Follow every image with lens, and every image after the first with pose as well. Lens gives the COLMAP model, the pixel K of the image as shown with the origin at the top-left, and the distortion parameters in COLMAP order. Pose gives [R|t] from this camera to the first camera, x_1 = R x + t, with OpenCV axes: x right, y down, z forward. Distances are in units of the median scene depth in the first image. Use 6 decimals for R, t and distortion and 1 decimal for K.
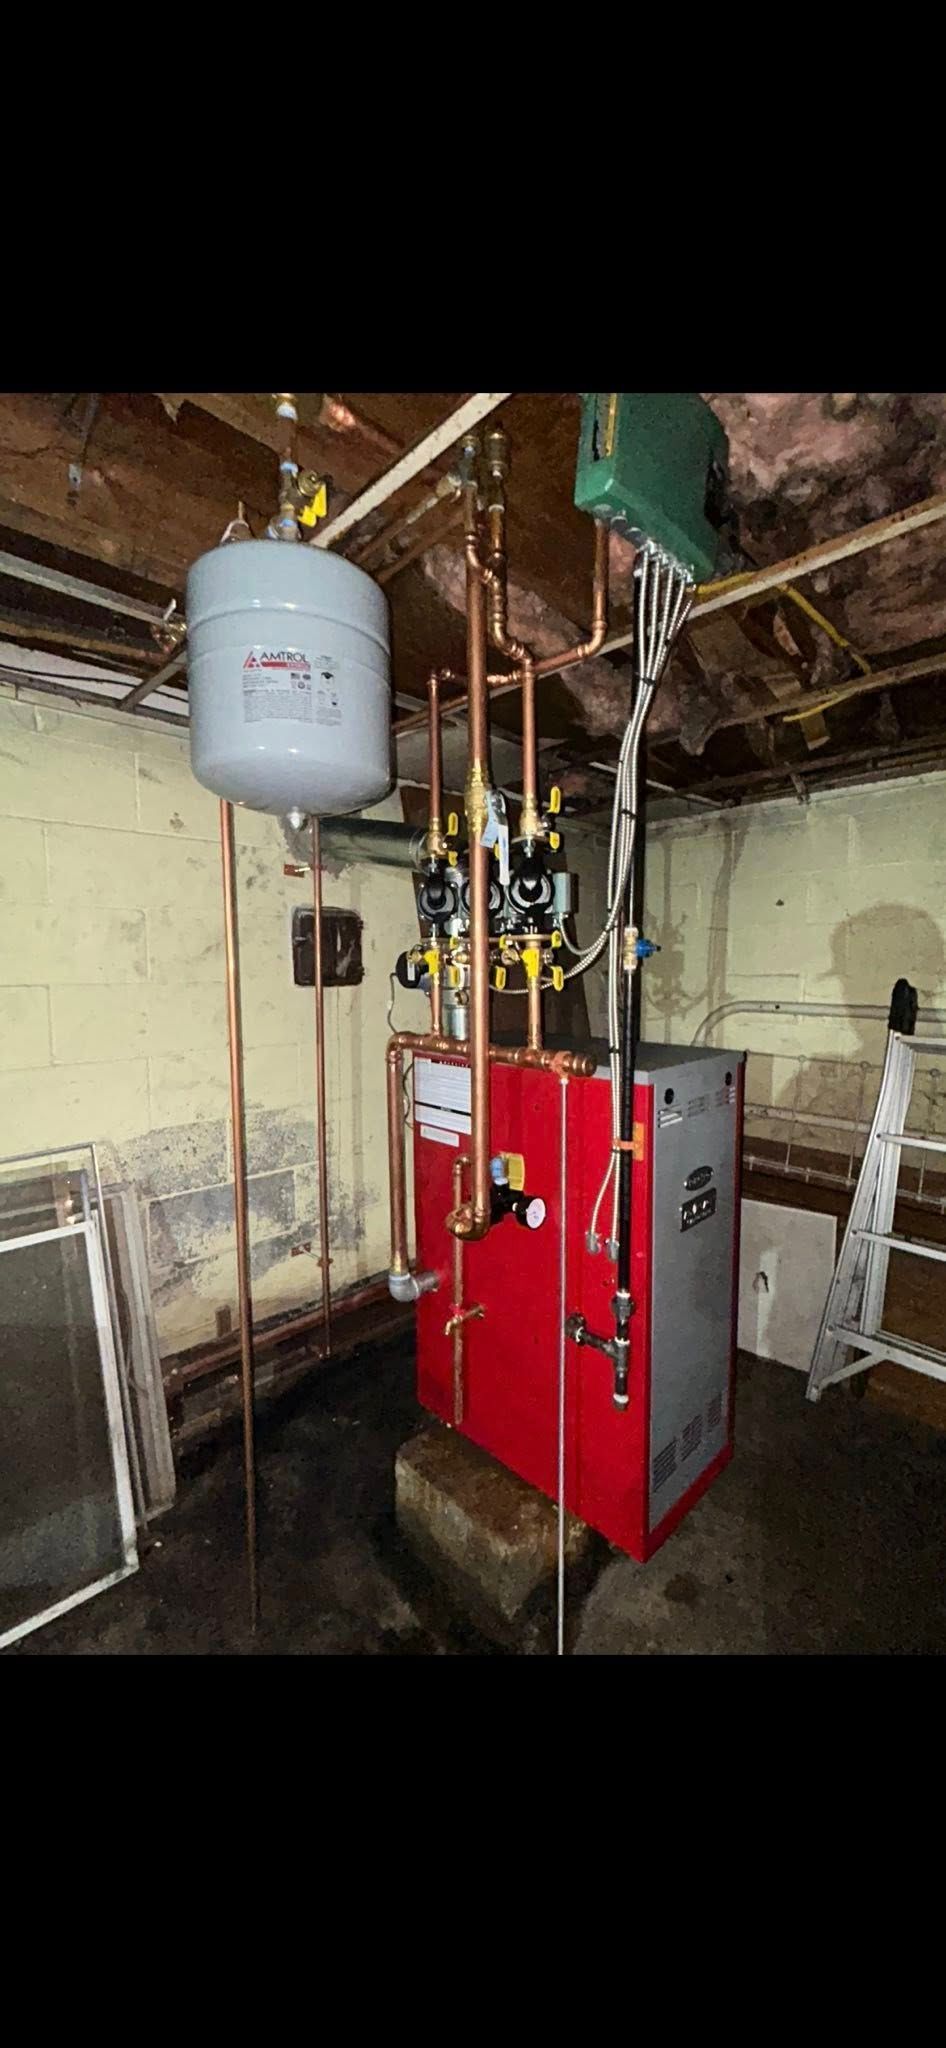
lens RADIAL K [[650.8, 0, 463.8], [0, 650.8, 1017.1], [0, 0, 1]] dist [-0.000230, -0.000009]
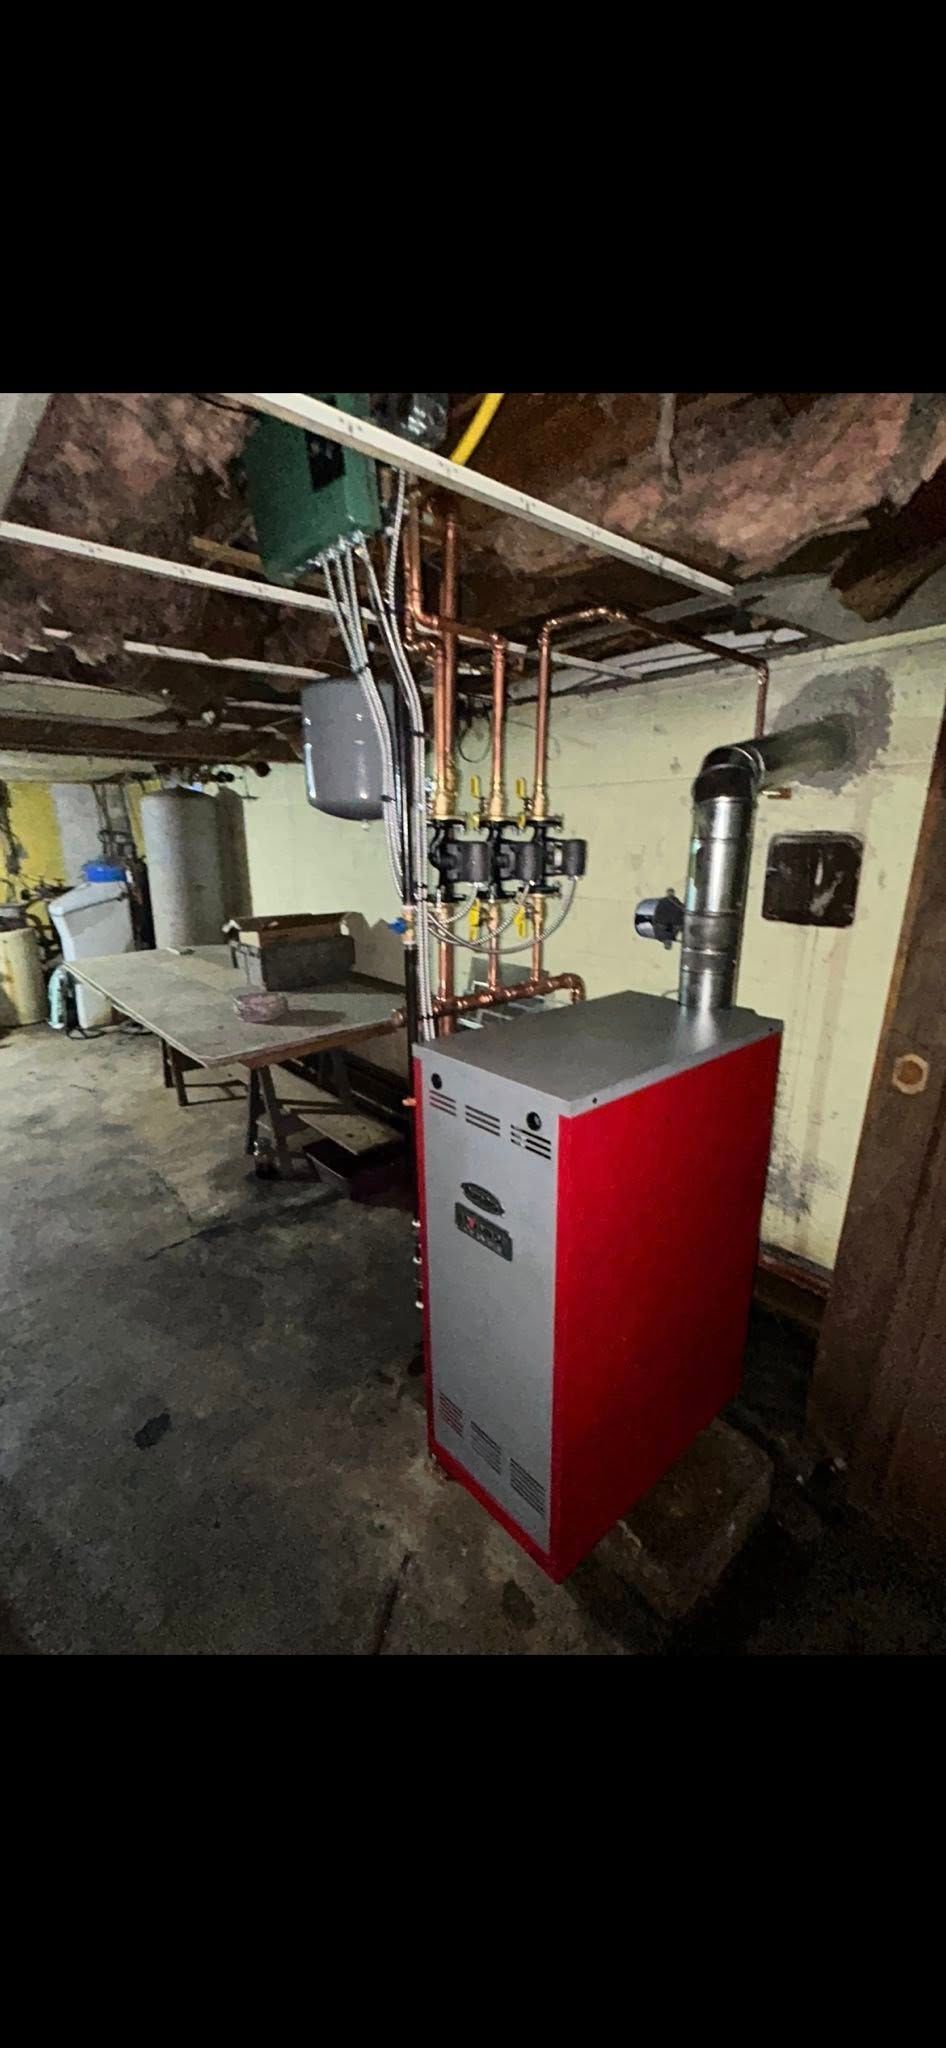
lens RADIAL K [[650.8, 0, 463.8], [0, 650.8, 1017.1], [0, 0, 1]] dist [-0.000230, -0.000009]
pose [[-0.020439, 0.273308, -0.961710, 0.693356], [-0.068310, 0.959281, 0.274069, -0.140124], [0.997455, 0.071296, -0.000937, 0.570152]]
